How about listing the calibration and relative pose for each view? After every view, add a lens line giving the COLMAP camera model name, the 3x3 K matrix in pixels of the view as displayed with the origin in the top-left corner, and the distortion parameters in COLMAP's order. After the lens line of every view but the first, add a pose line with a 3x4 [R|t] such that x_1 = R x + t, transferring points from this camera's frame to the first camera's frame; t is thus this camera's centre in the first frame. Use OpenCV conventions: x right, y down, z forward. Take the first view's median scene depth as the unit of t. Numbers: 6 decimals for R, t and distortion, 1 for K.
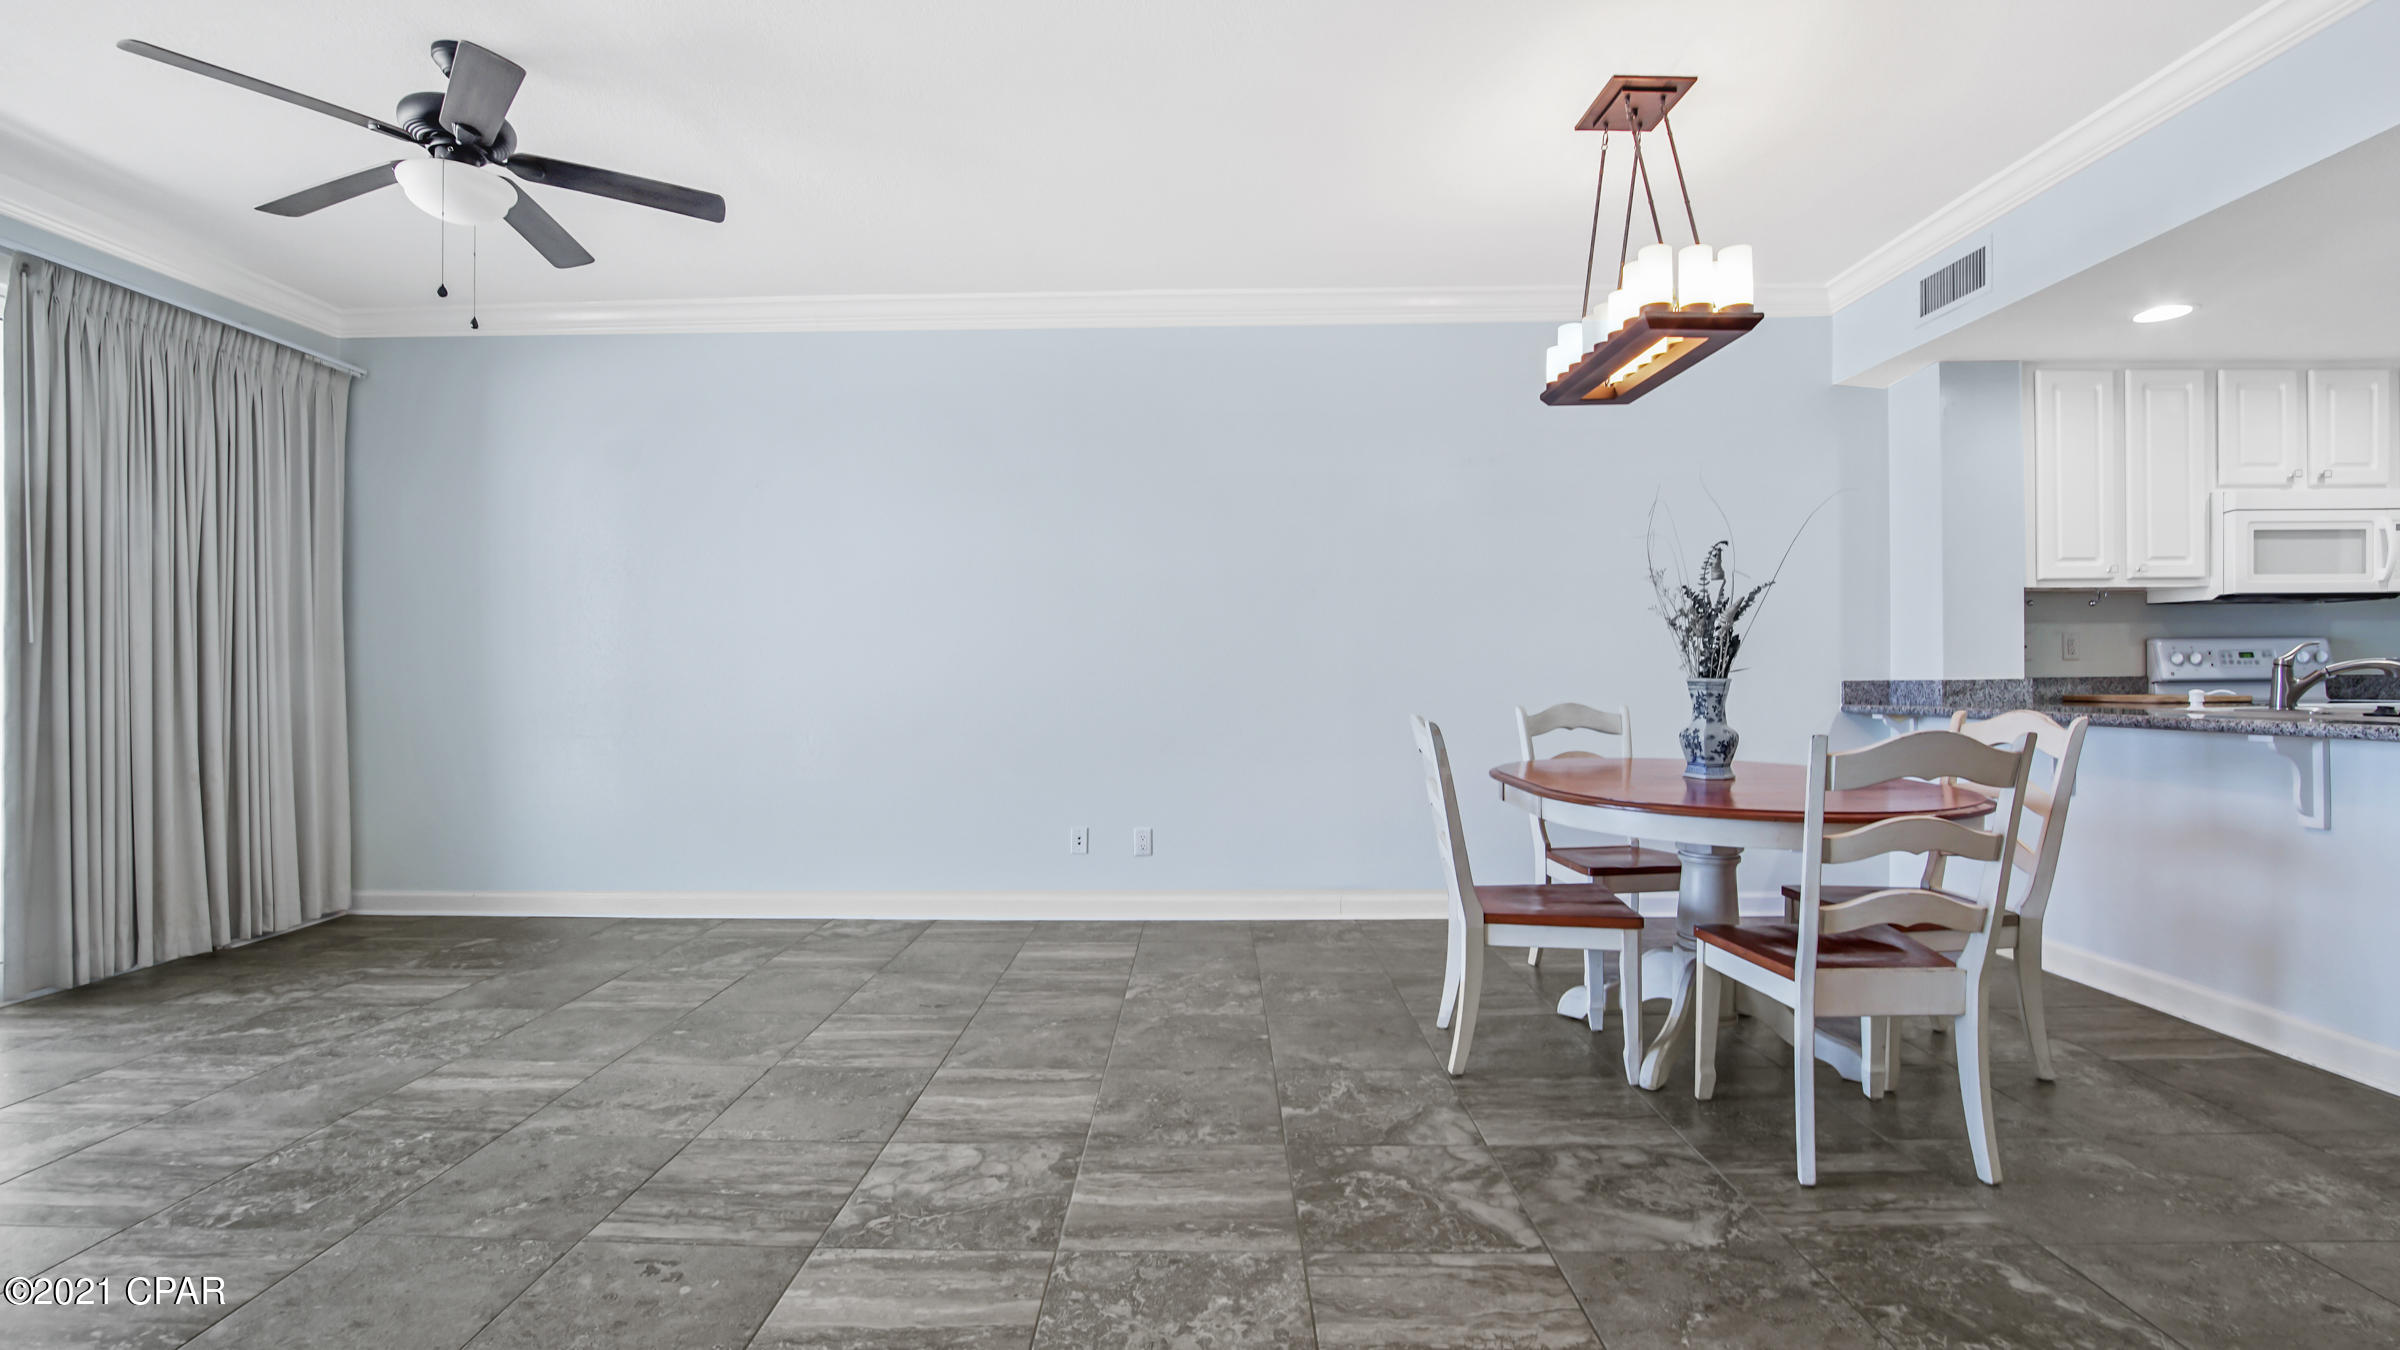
lens RADIAL K [[1060.9, 0, 1204.0], [0, 1060.9, 684.7], [0, 0, 1]] dist [-0.039224, 0.011551]
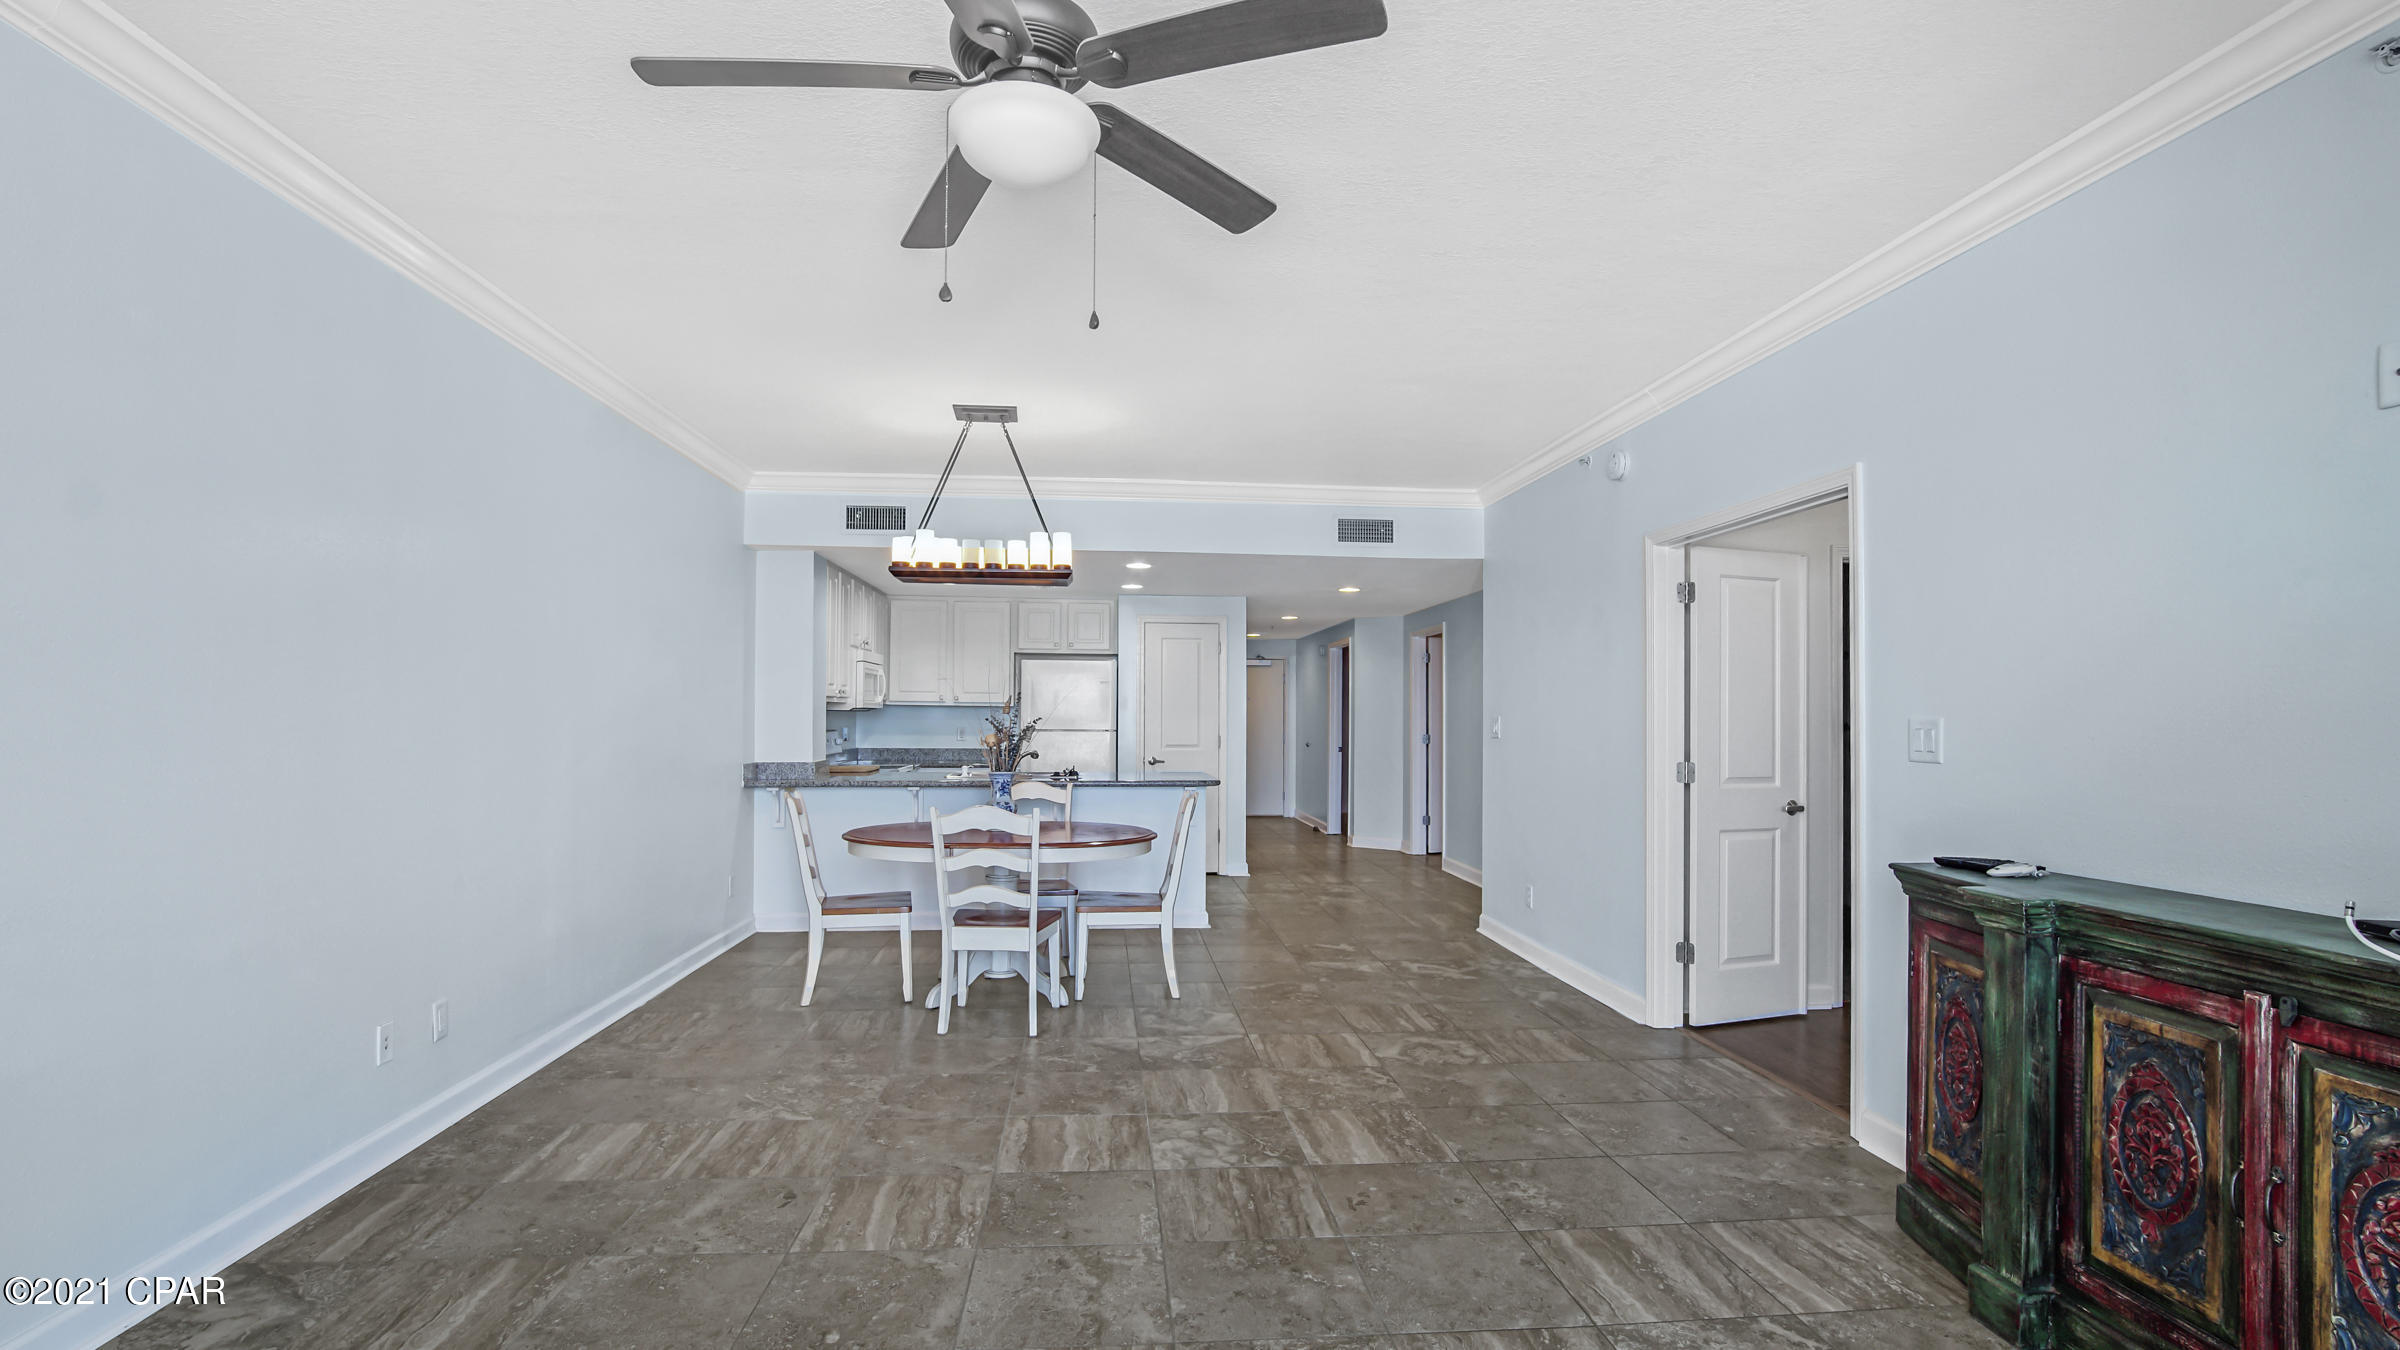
lens RADIAL K [[1102.7, 0, 1160.2], [0, 1102.7, 635.5], [0, 0, 1]] dist [-0.023751, 0.000165]
pose [[-0.069801, 0.081135, 0.994256, -1.085126], [0.009421, 0.996696, -0.080673, -0.062849], [-0.997516, 0.003736, -0.070334, 0.707749]]
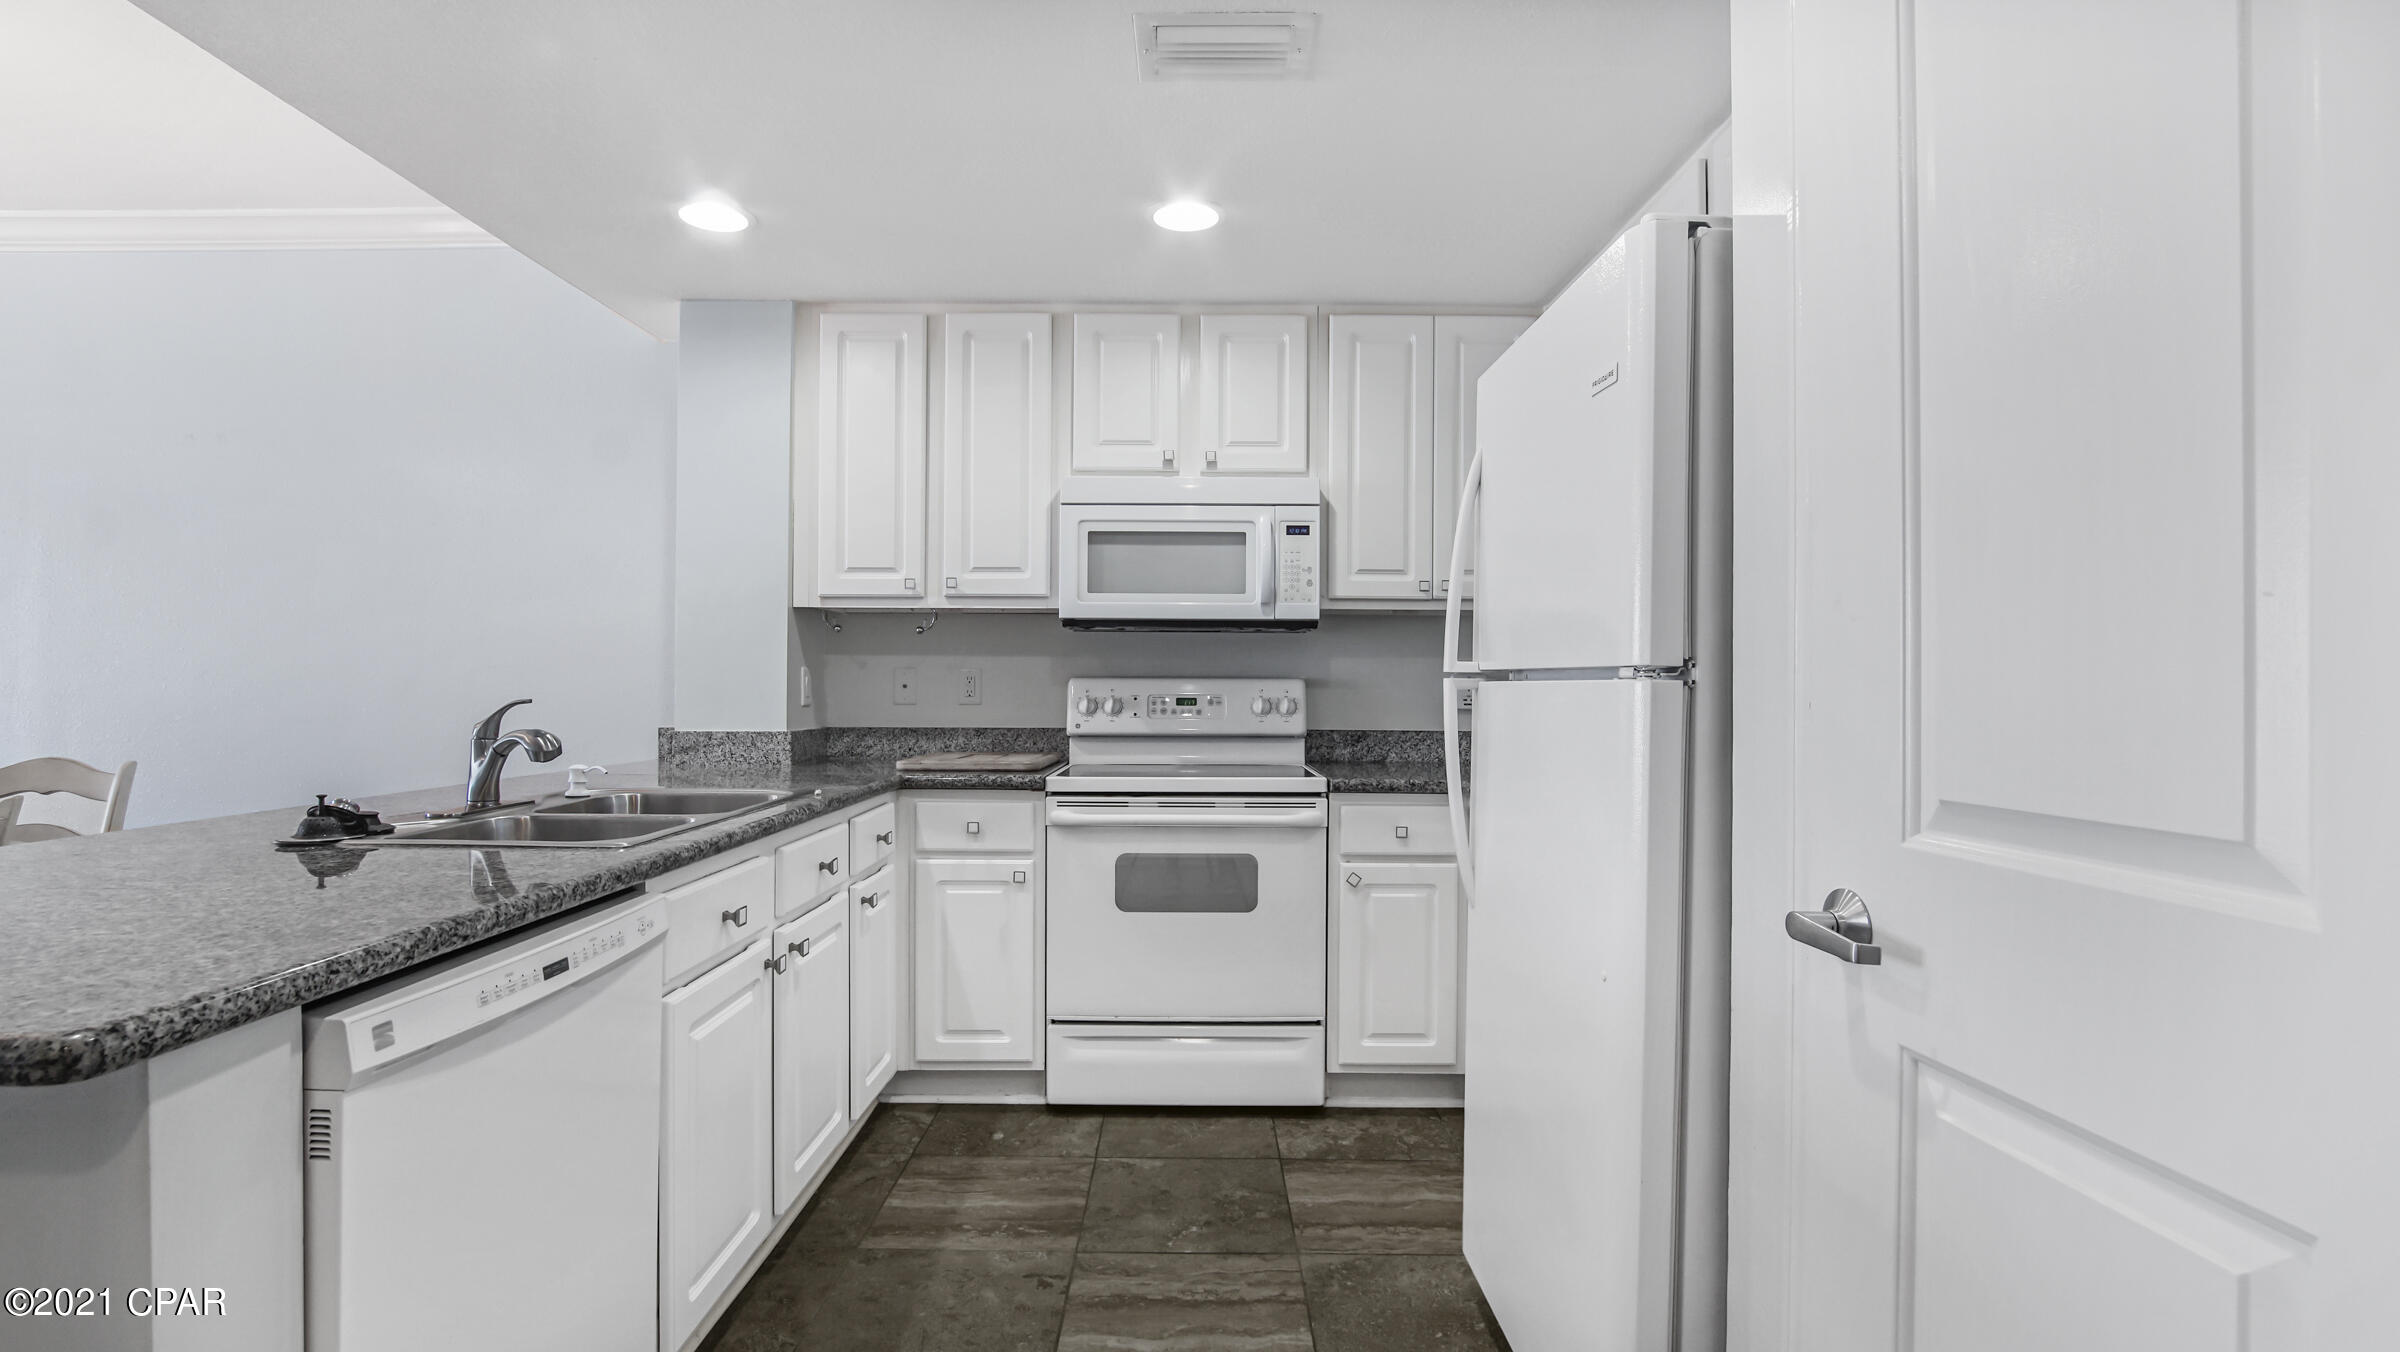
lens RADIAL K [[1086.7, 0, 1189.6], [0, 1086.7, 678.8], [0, 0, 1]] dist [-0.024624, 0.000032]
pose [[0.999870, 0.015059, 0.005758, 1.235832], [-0.014976, 0.999786, -0.014239, -0.041965], [-0.005971, 0.014151, 0.999882, 0.270050]]
